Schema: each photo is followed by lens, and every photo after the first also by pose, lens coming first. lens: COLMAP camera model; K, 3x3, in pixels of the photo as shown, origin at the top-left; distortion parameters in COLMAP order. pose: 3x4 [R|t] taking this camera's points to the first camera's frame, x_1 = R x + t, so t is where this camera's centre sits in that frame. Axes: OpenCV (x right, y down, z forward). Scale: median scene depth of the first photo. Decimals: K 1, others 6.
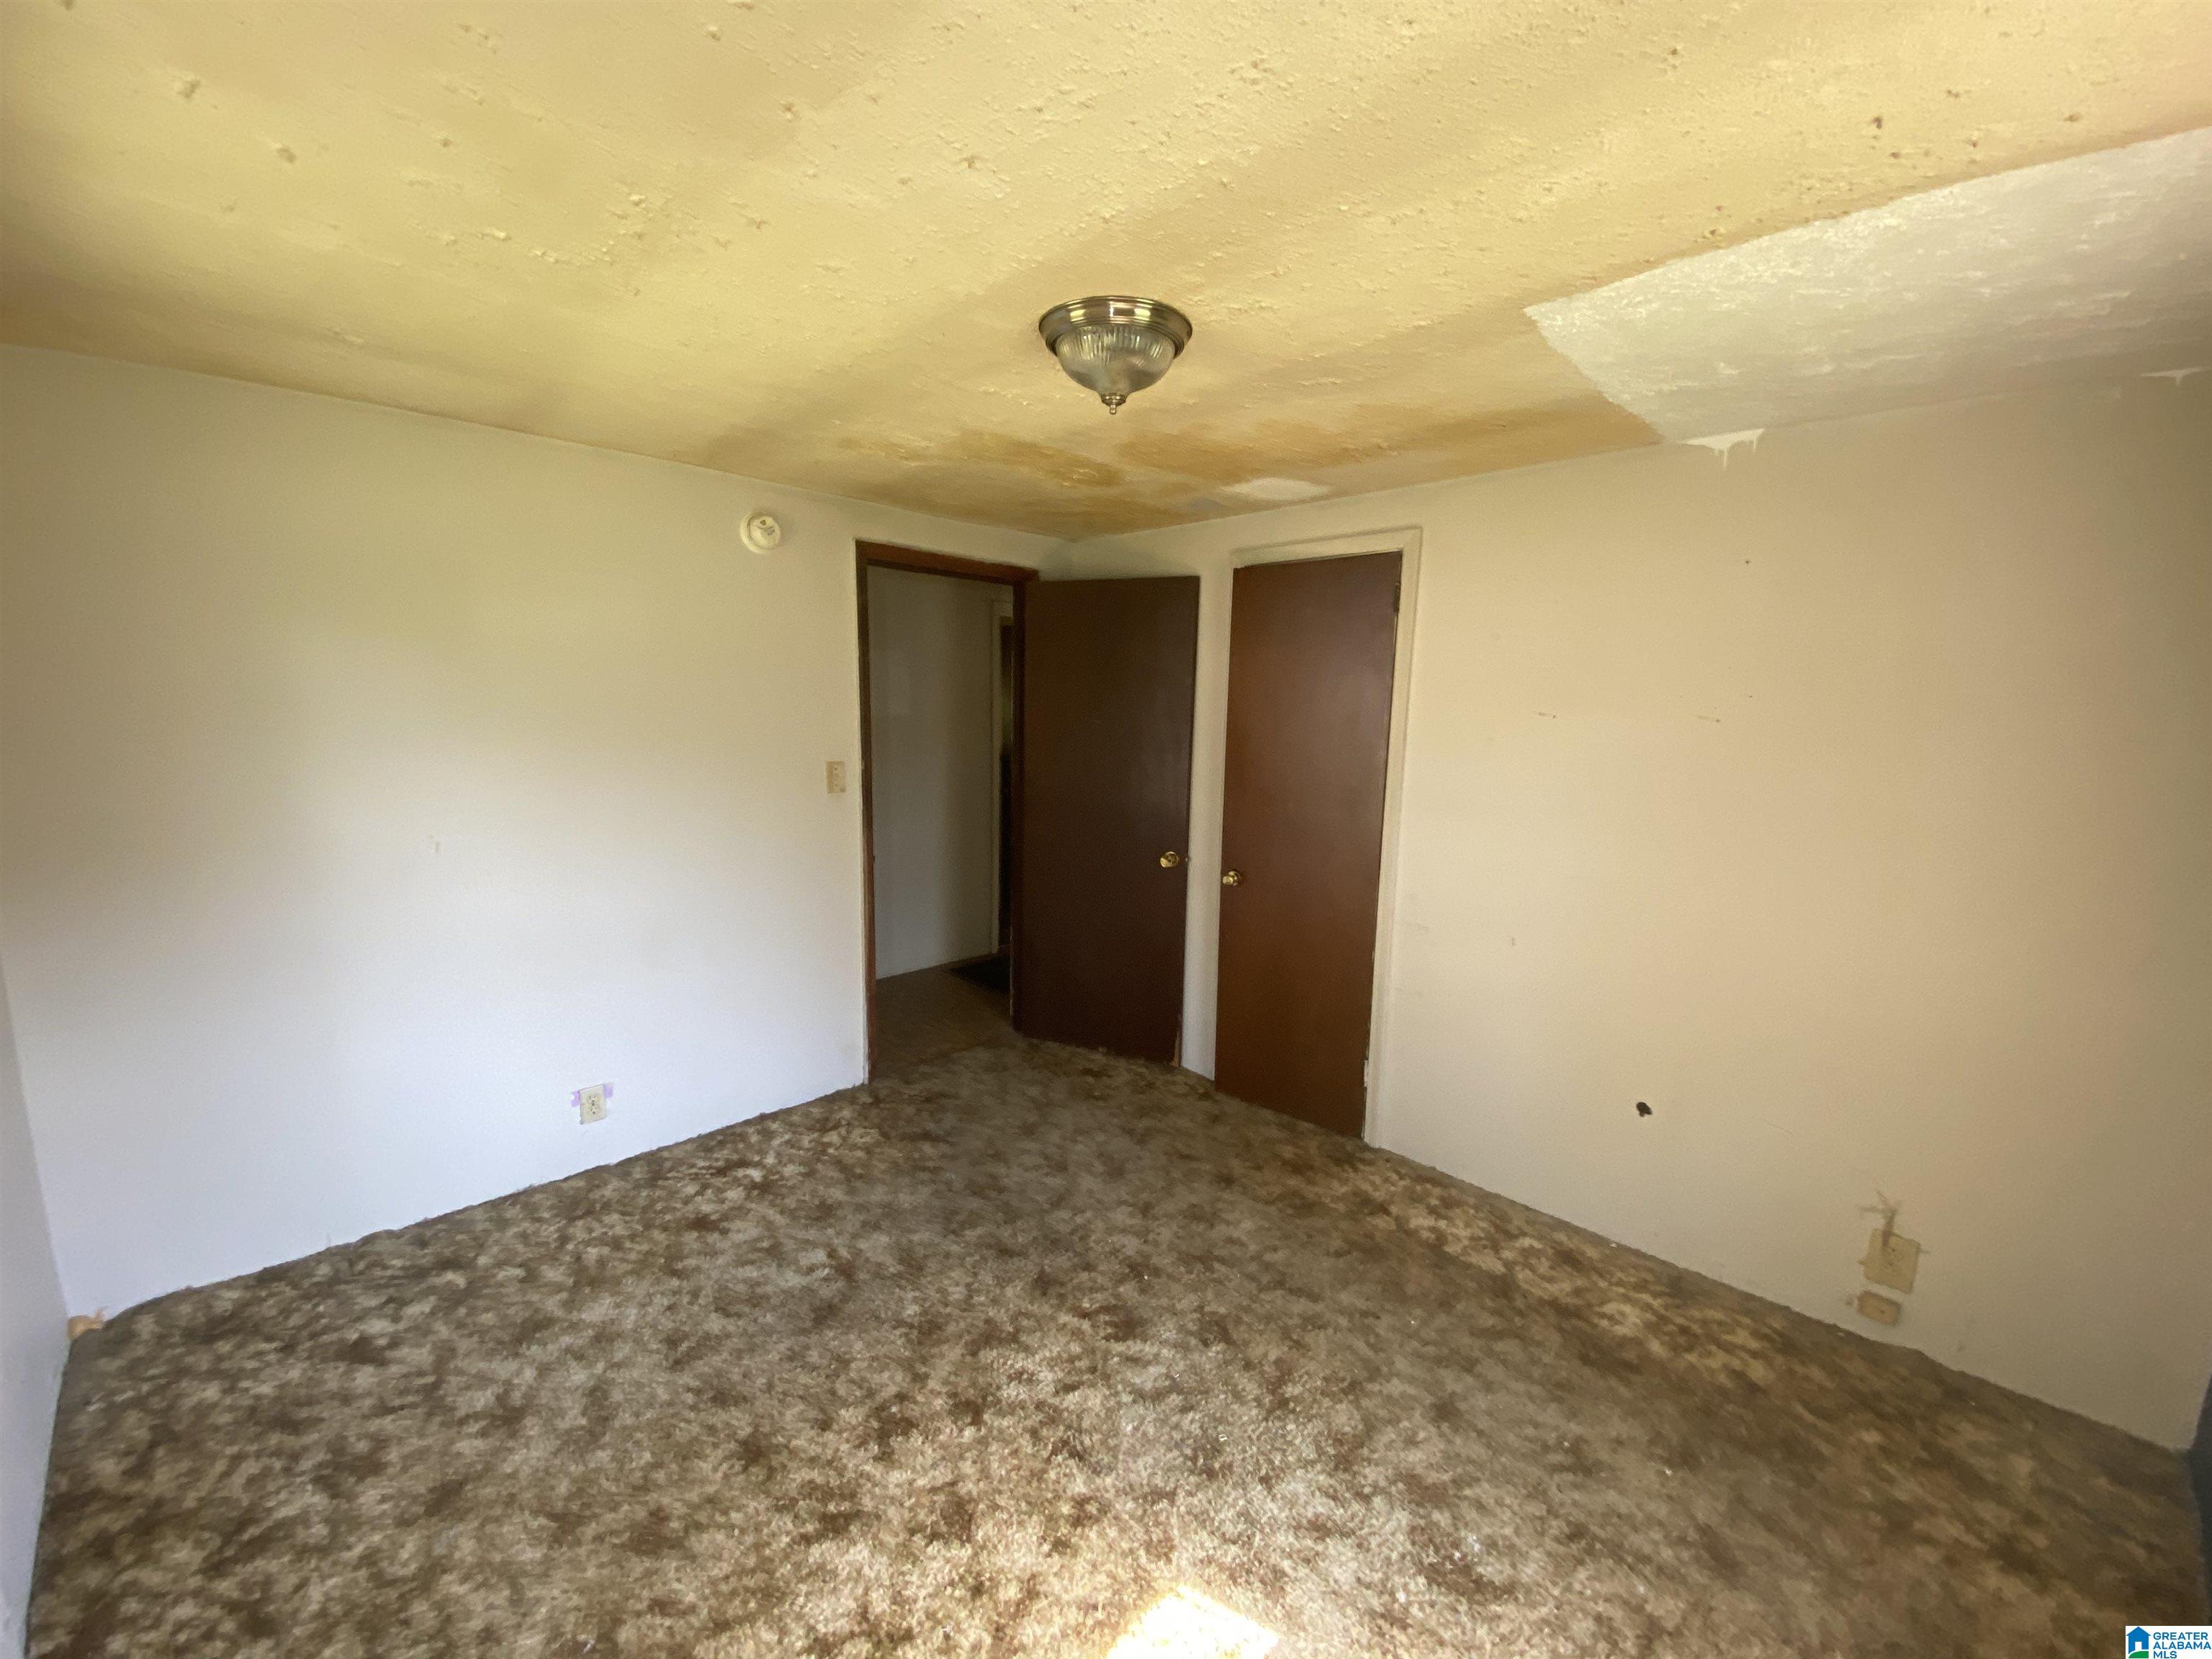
lens RADIAL K [[893.0, 0, 1089.6], [0, 893.0, 830.0], [0, 0, 1]] dist [0.022556, -0.020372]
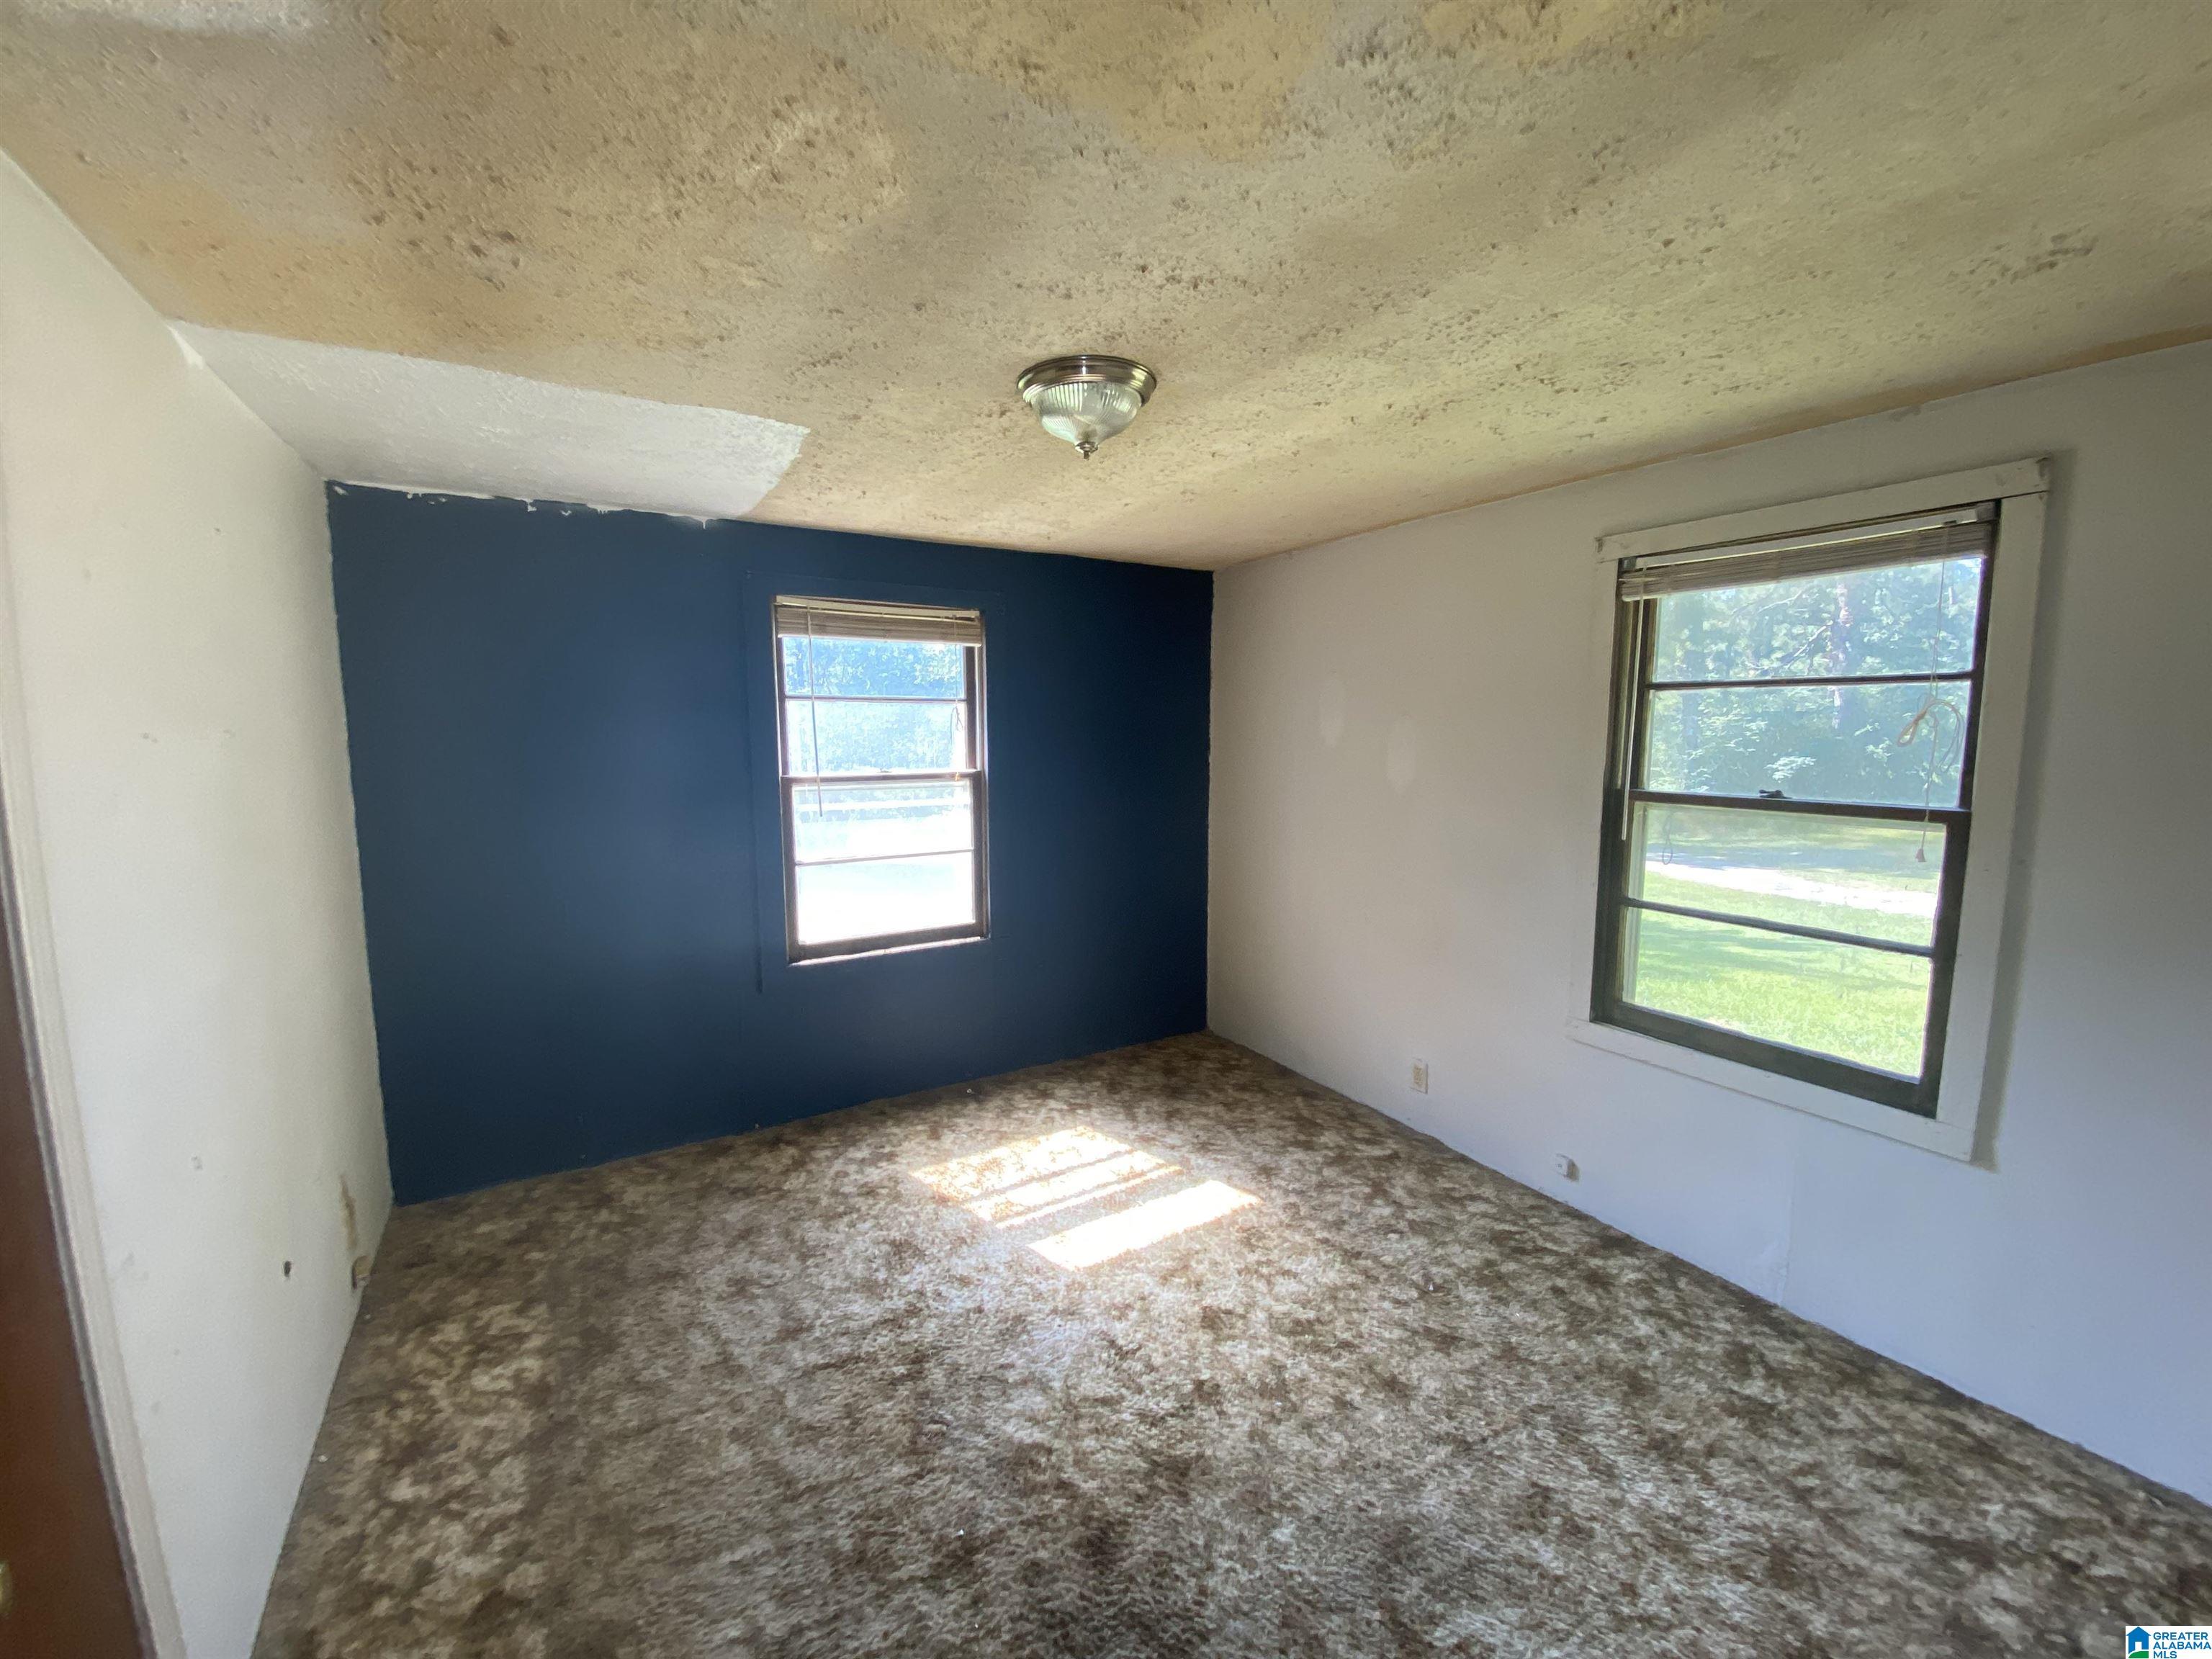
lens RADIAL K [[893.0, 0, 1089.6], [0, 893.0, 830.0], [0, 0, 1]] dist [0.022556, -0.020372]
pose [[-0.969853, -0.048309, 0.238856, -0.219490], [0.018753, 0.962452, 0.270802, -0.278523], [-0.242970, 0.267118, -0.932531, 1.822146]]
